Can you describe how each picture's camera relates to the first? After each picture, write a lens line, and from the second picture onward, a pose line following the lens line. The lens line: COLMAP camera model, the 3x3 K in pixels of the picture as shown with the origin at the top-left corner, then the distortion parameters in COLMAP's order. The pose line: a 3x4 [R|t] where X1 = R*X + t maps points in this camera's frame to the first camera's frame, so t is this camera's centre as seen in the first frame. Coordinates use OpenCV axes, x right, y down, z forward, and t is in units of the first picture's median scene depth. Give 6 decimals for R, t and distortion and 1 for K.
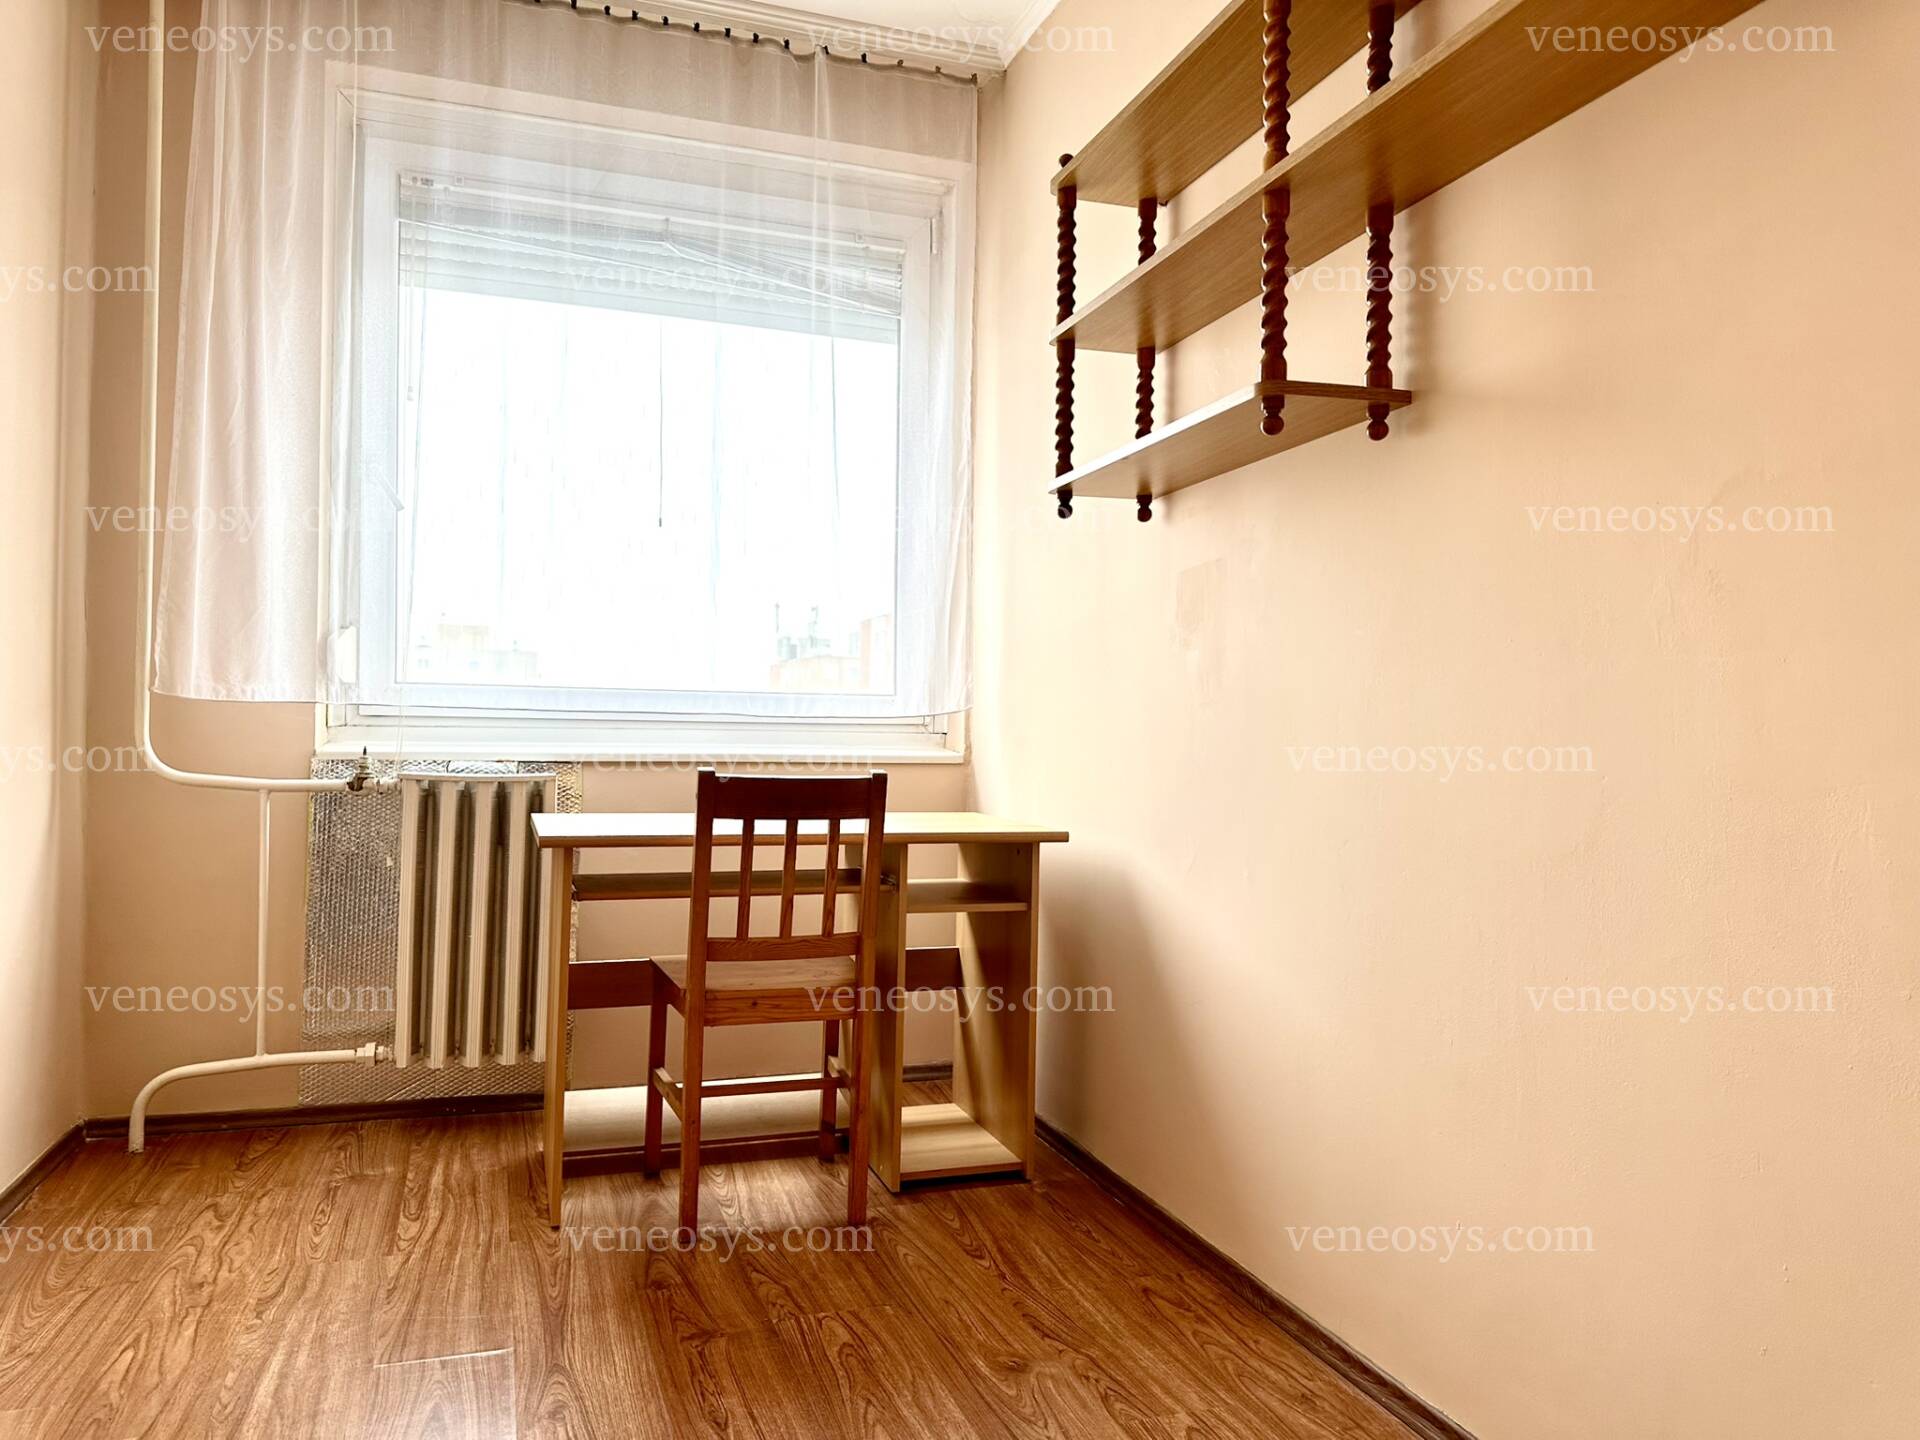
lens RADIAL K [[1352.9, 0, 947.4], [0, 1352.9, 722.8], [0, 0, 1]] dist [0.062781, -0.057576]
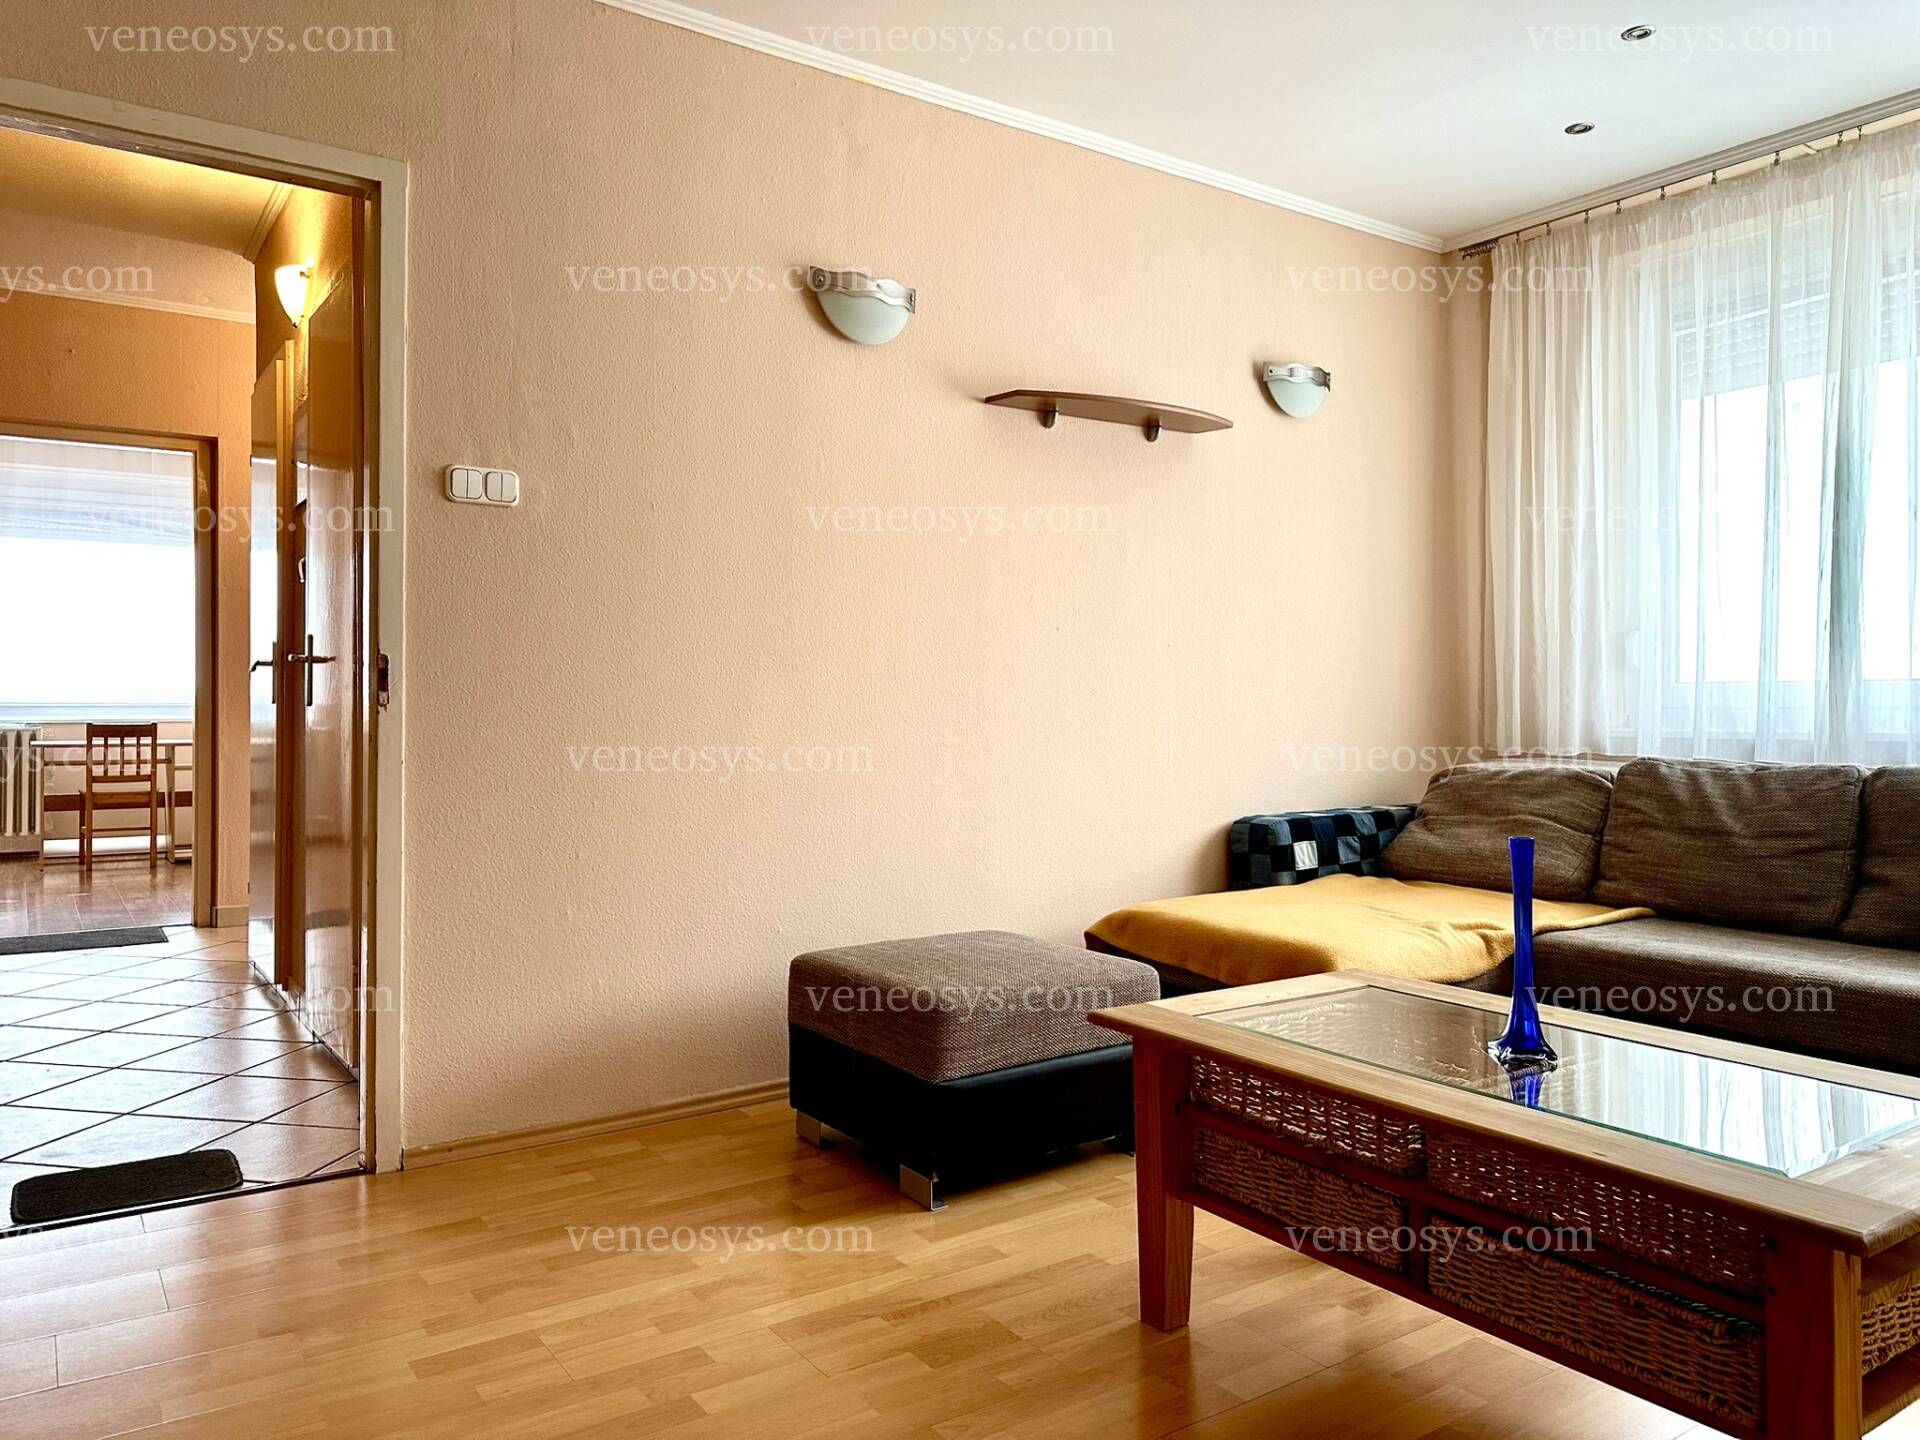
lens RADIAL K [[1353.6, 0, 953.3], [0, 1353.6, 689.3], [0, 0, 1]] dist [0.037519, -0.033761]
pose [[0.963686, -0.024656, 0.265896, 0.834219], [0.025554, 0.999673, 0.000083, 0.006855], [-0.265812, 0.006715, 0.964002, -2.367981]]
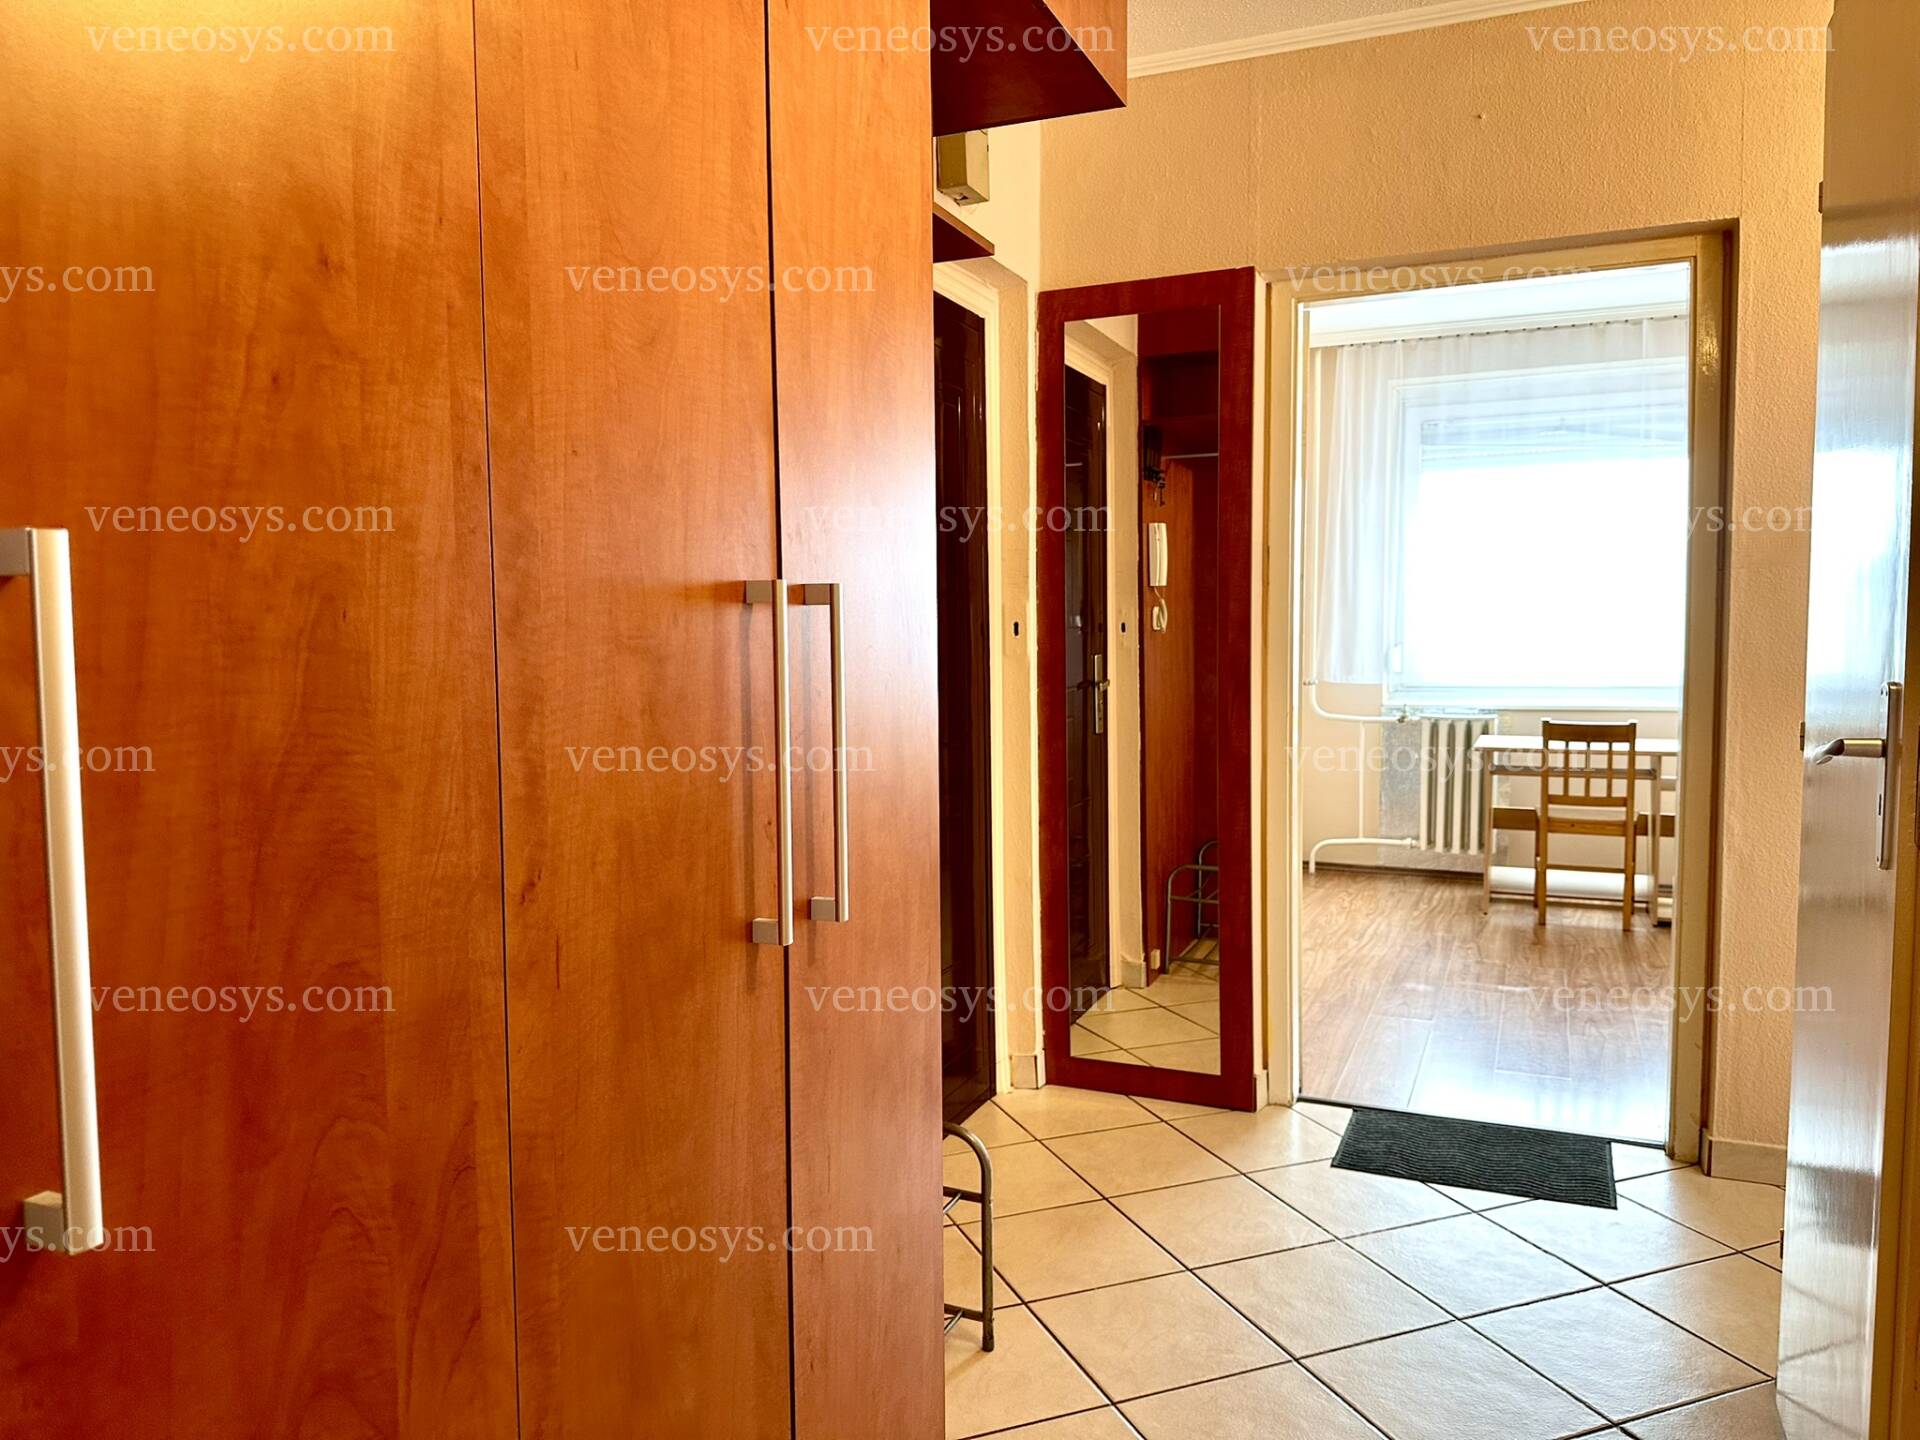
lens RADIAL K [[1352.9, 0, 947.4], [0, 1352.9, 722.8], [0, 0, 1]] dist [0.062781, -0.057576]
pose [[0.734727, 0.018668, -0.678106, 0.585136], [0.027955, 0.997939, 0.057762, -0.110861], [0.677787, -0.061396, 0.732691, -1.246017]]
